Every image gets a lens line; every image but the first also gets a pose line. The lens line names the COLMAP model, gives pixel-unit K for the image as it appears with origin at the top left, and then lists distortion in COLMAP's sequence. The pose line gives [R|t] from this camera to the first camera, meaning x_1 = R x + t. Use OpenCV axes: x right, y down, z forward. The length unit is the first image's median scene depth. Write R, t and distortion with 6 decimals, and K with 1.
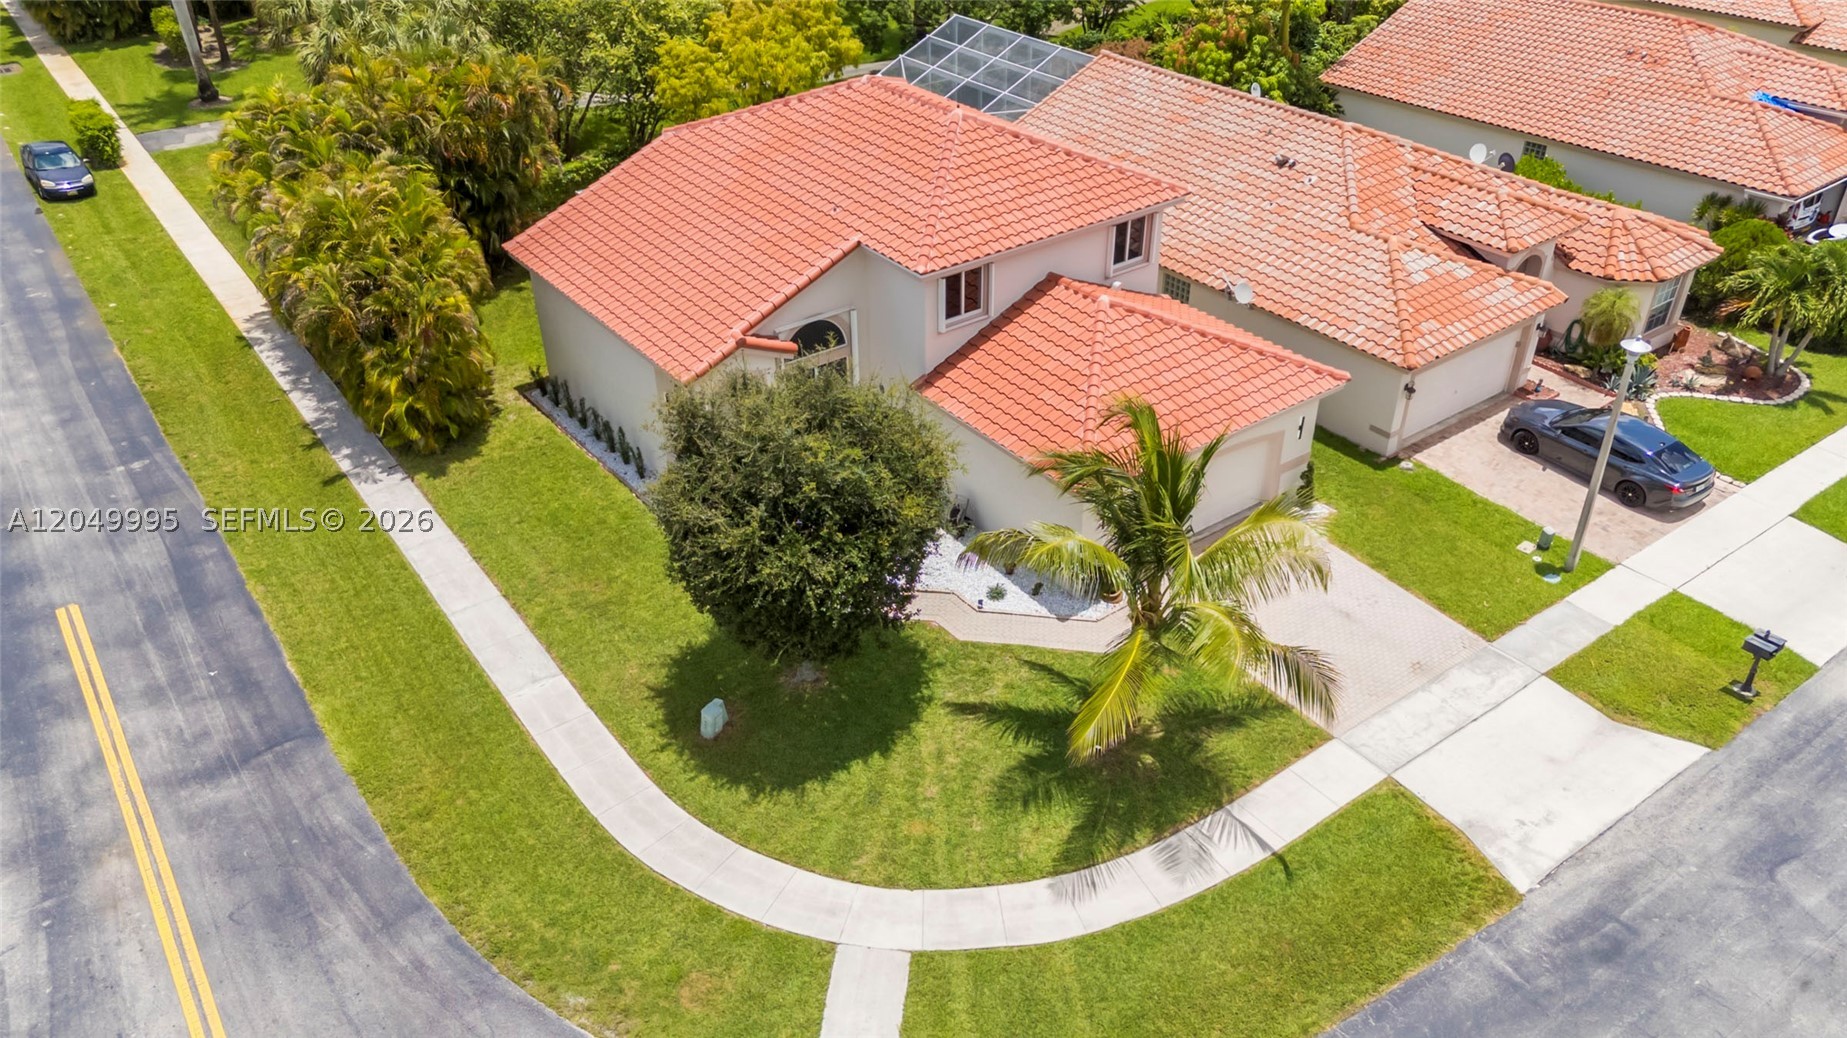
lens RADIAL K [[1357.1, 0, 912.9], [0, 1357.1, 524.3], [0, 0, 1]] dist [0.079589, 0.005732]
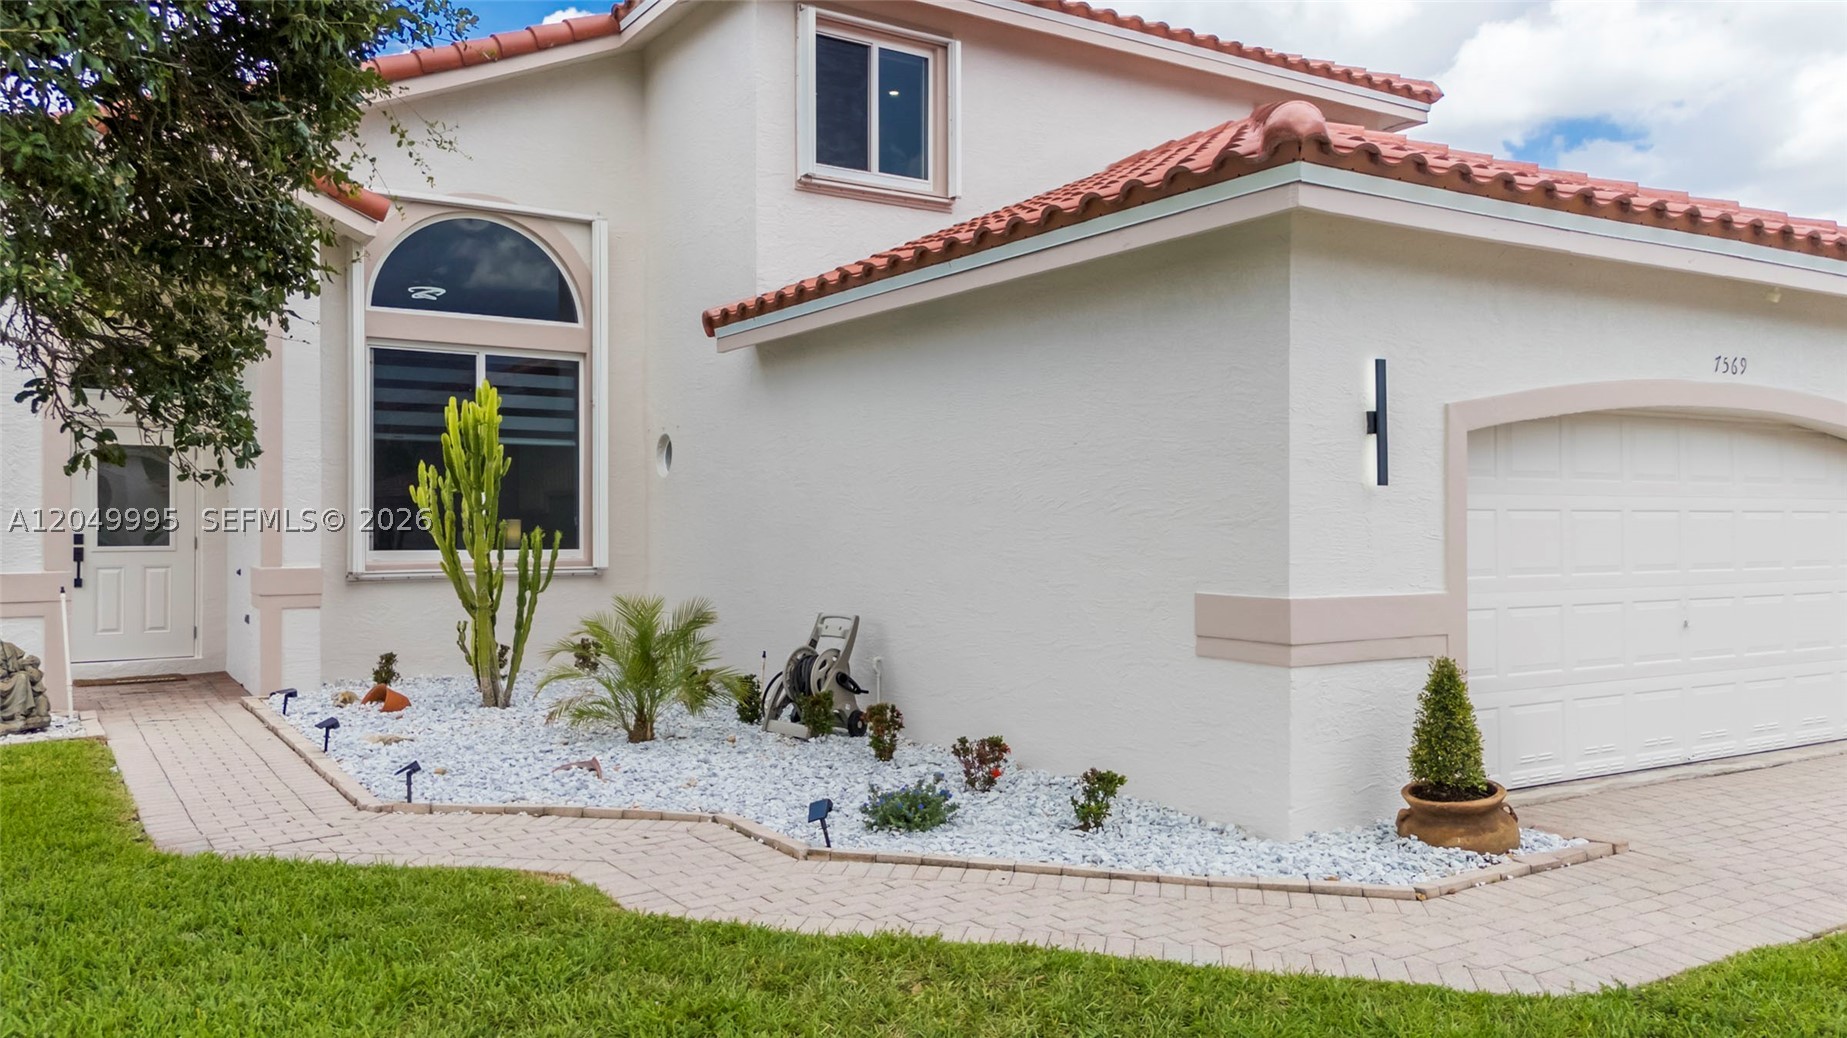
lens RADIAL K [[1357.1, 0, 912.9], [0, 1357.1, 524.3], [0, 0, 1]] dist [0.079589, 0.005732]
pose [[0.997532, 0.018640, -0.067695, 0.078053], [-0.052497, 0.838249, -0.542755, 0.133027], [0.046628, 0.544969, 0.837158, 0.805402]]
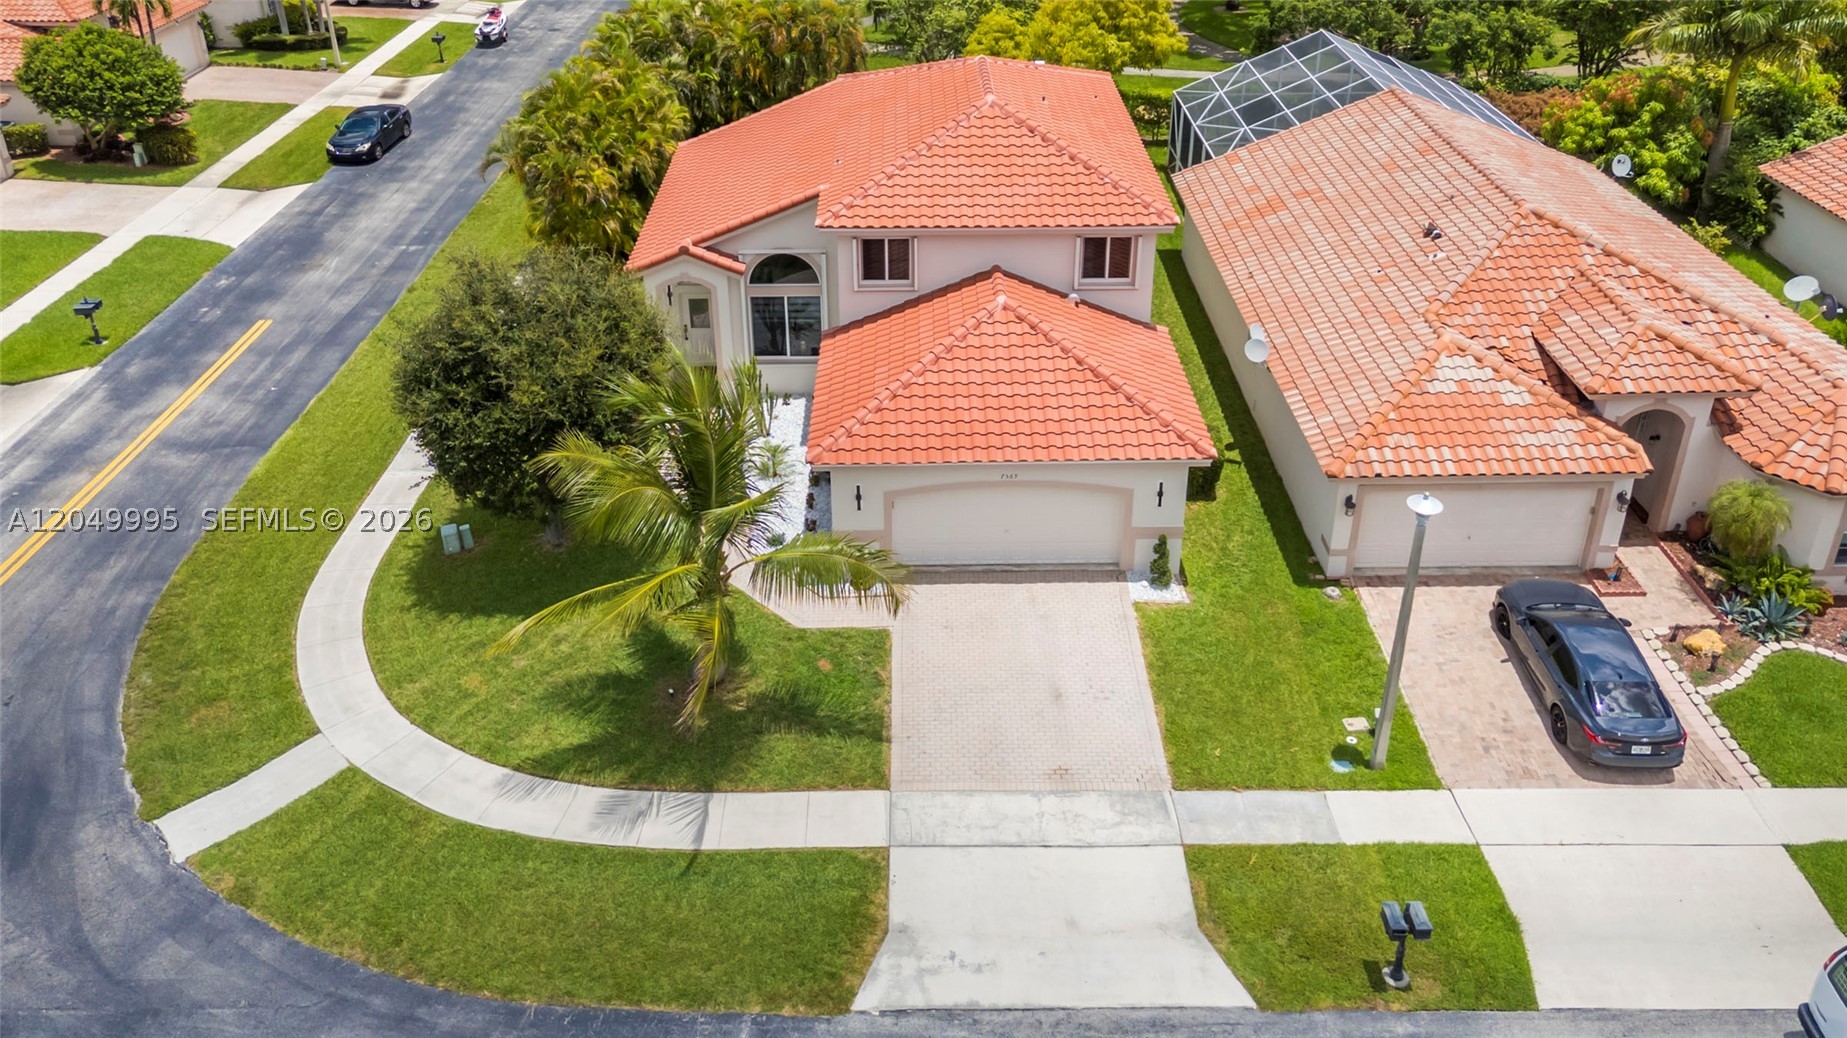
lens RADIAL K [[1352.8, 0, 895.4], [0, 1352.8, 384.9], [0, 0, 1]] dist [0.071956, -0.002150]
pose [[0.807083, 0.283211, -0.518081, 0.635793], [-0.323547, 0.946120, 0.013168, -0.103028], [0.493896, 0.156996, 0.855230, 0.162107]]
